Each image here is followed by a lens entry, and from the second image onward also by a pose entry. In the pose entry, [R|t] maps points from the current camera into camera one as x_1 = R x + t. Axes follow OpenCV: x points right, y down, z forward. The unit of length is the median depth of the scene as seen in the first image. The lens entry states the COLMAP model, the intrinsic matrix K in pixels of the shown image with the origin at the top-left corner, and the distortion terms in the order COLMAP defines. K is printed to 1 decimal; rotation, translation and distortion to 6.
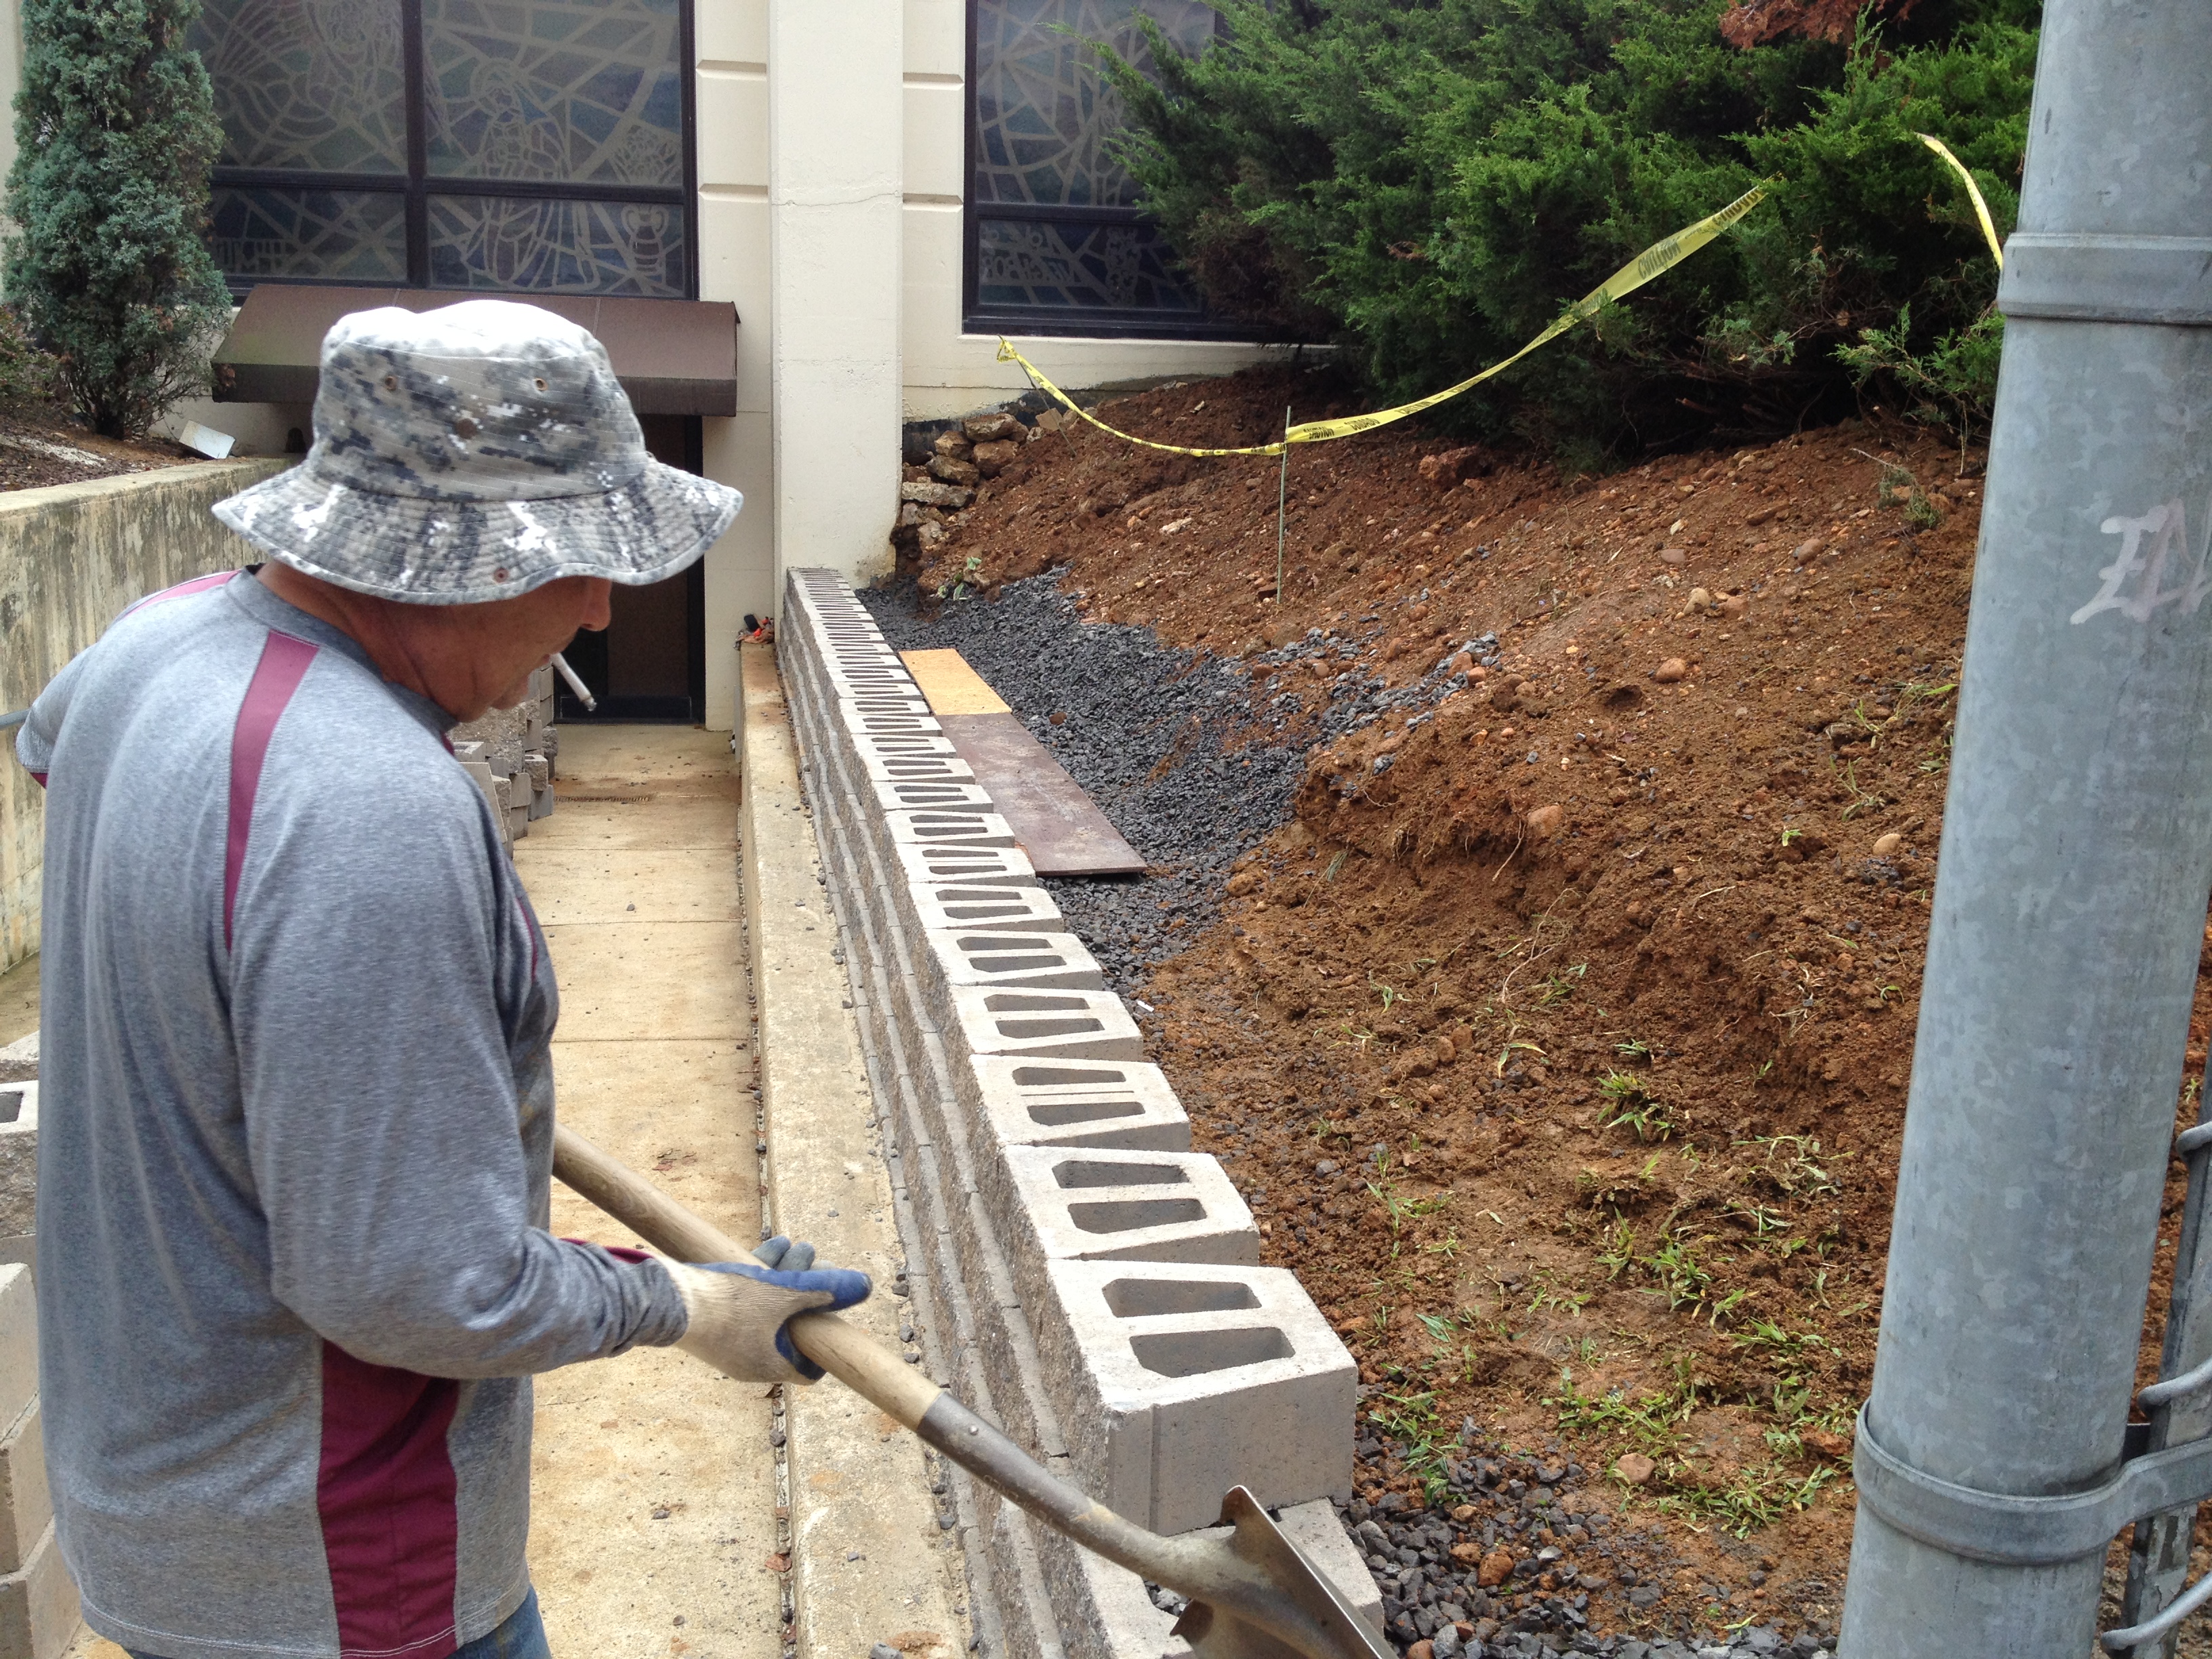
lens RADIAL K [[2192.8, 0, 1106.0], [0, 2192.8, 829.5], [0, 0, 1]] dist [0.004907, -0.014877]
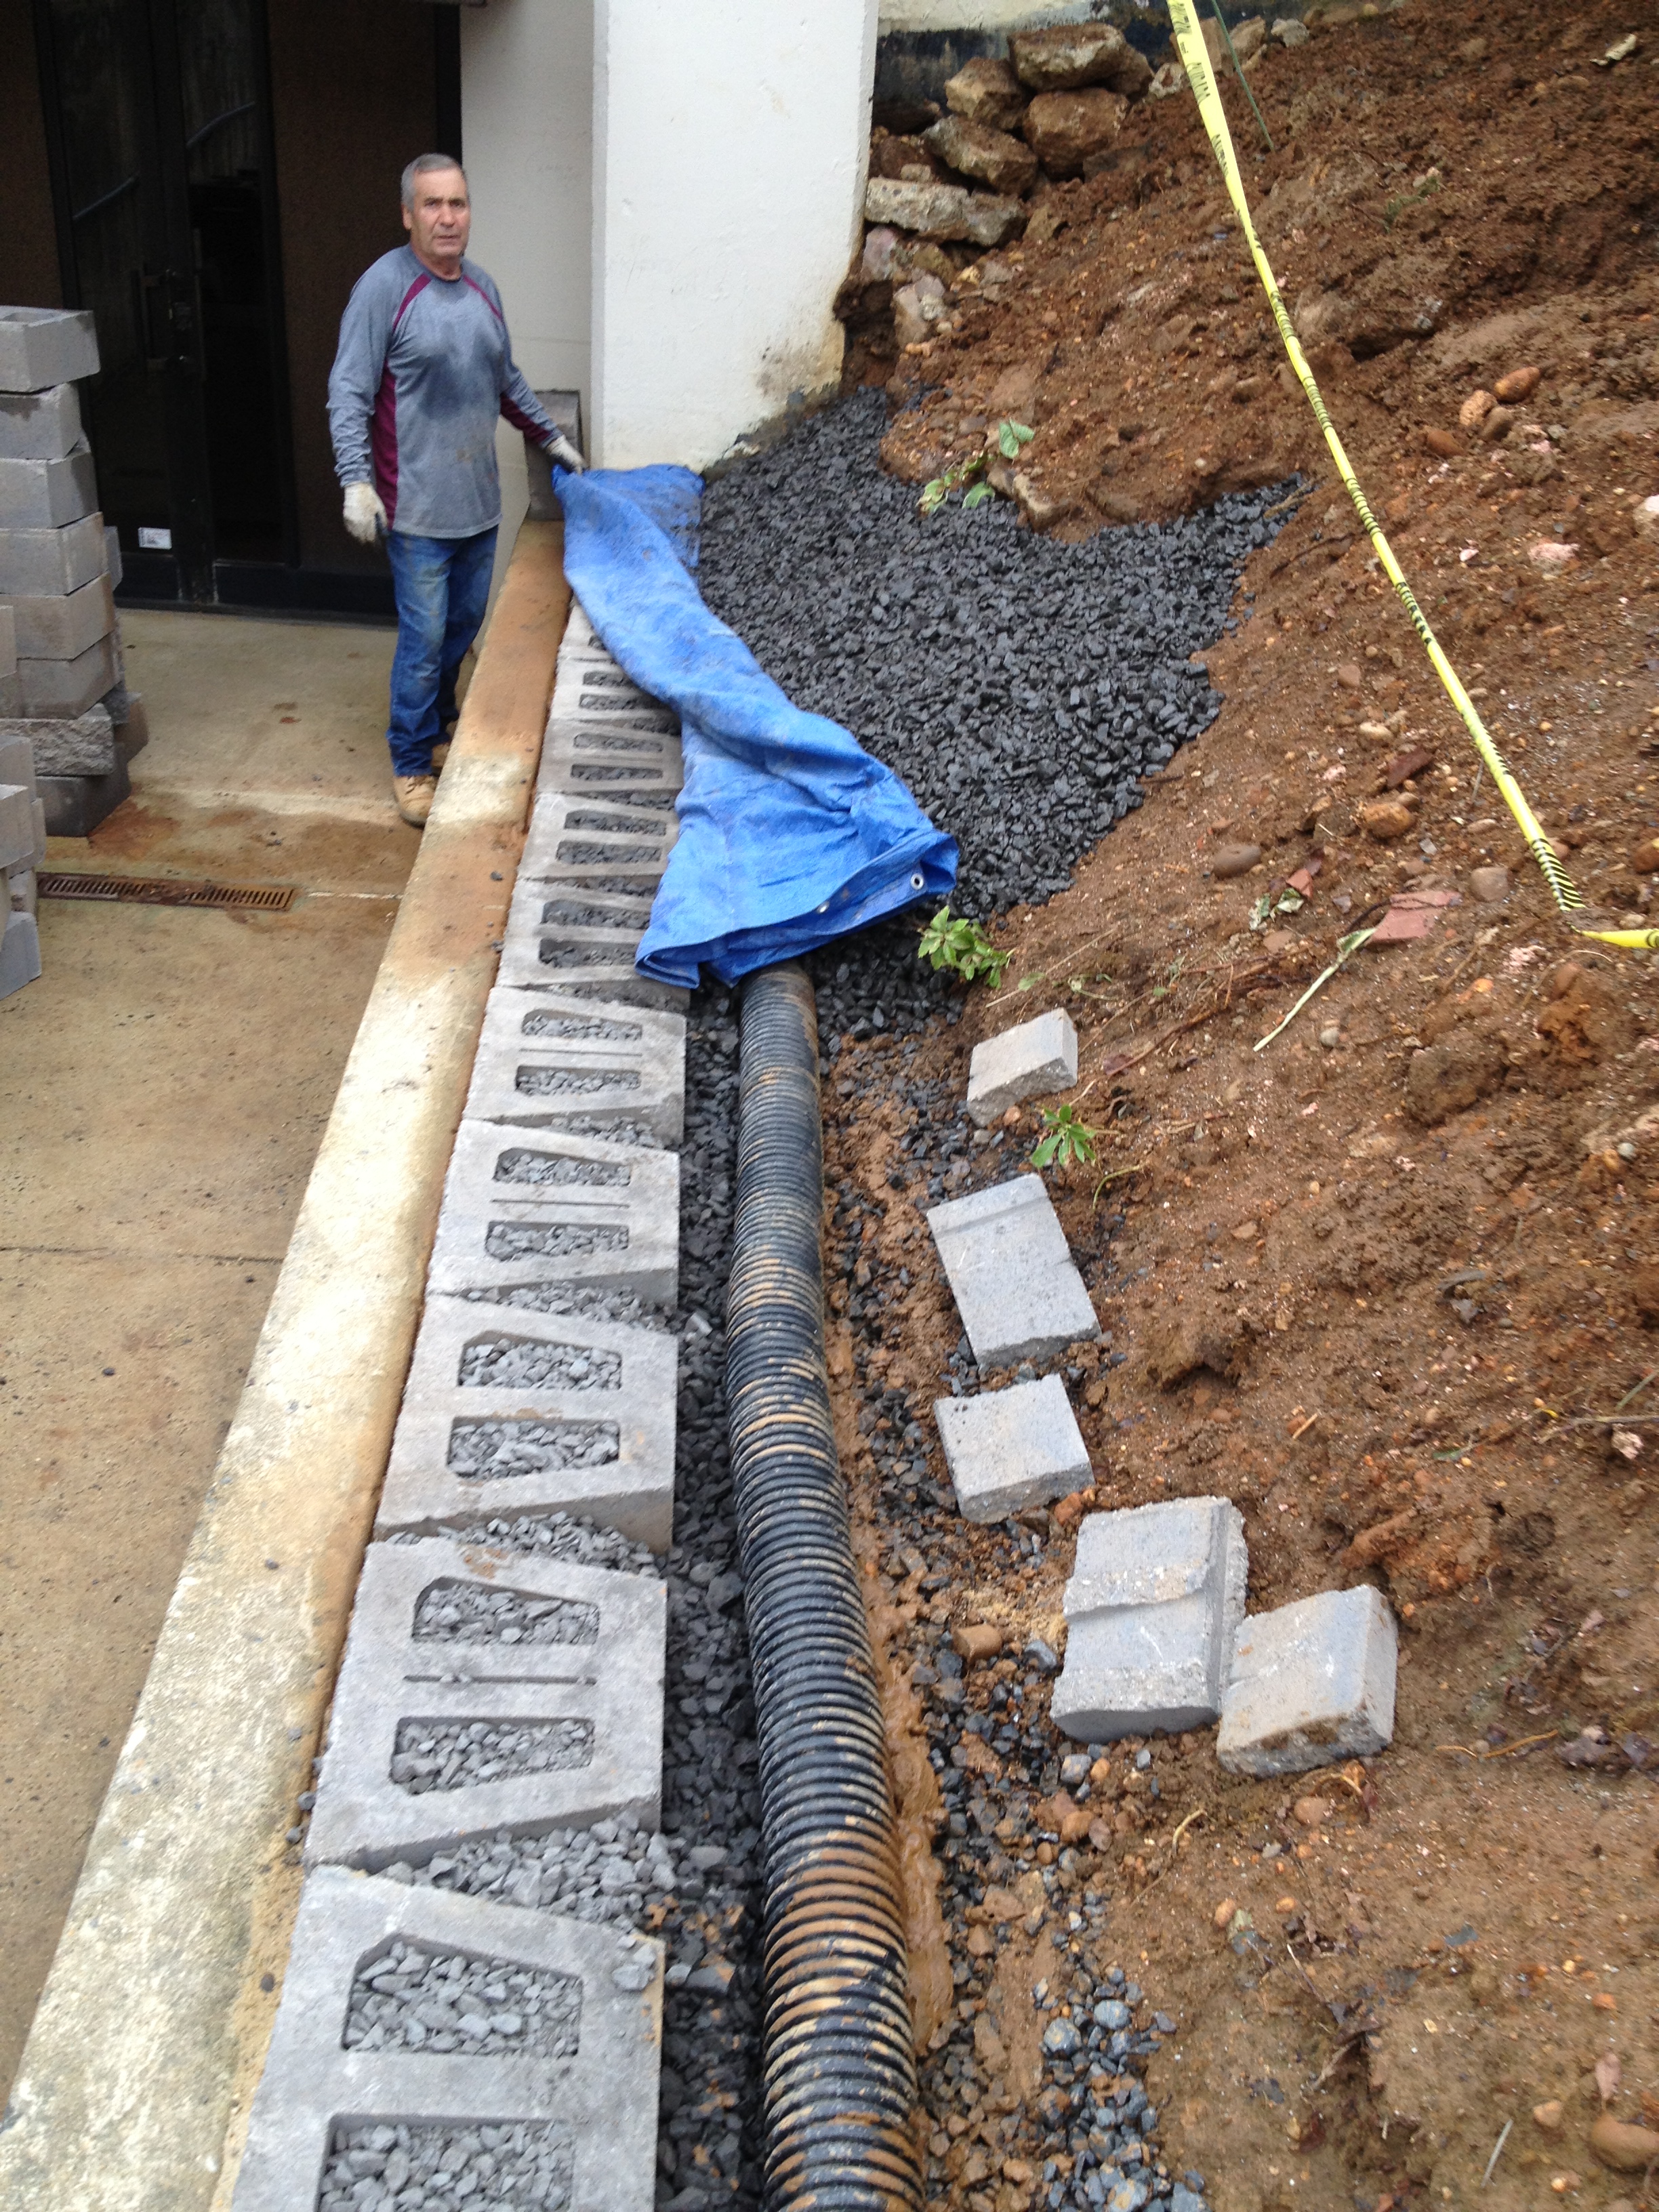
lens RADIAL K [[2192.8, 0, 829.5], [0, 2192.8, 1106.0], [0, 0, 1]] dist [0.004907, -0.014877]
pose [[0.991076, 0.092926, -0.095569, -0.041420], [-0.061494, 0.954831, 0.290718, -0.113002], [0.118268, -0.282247, 0.952024, 0.538852]]
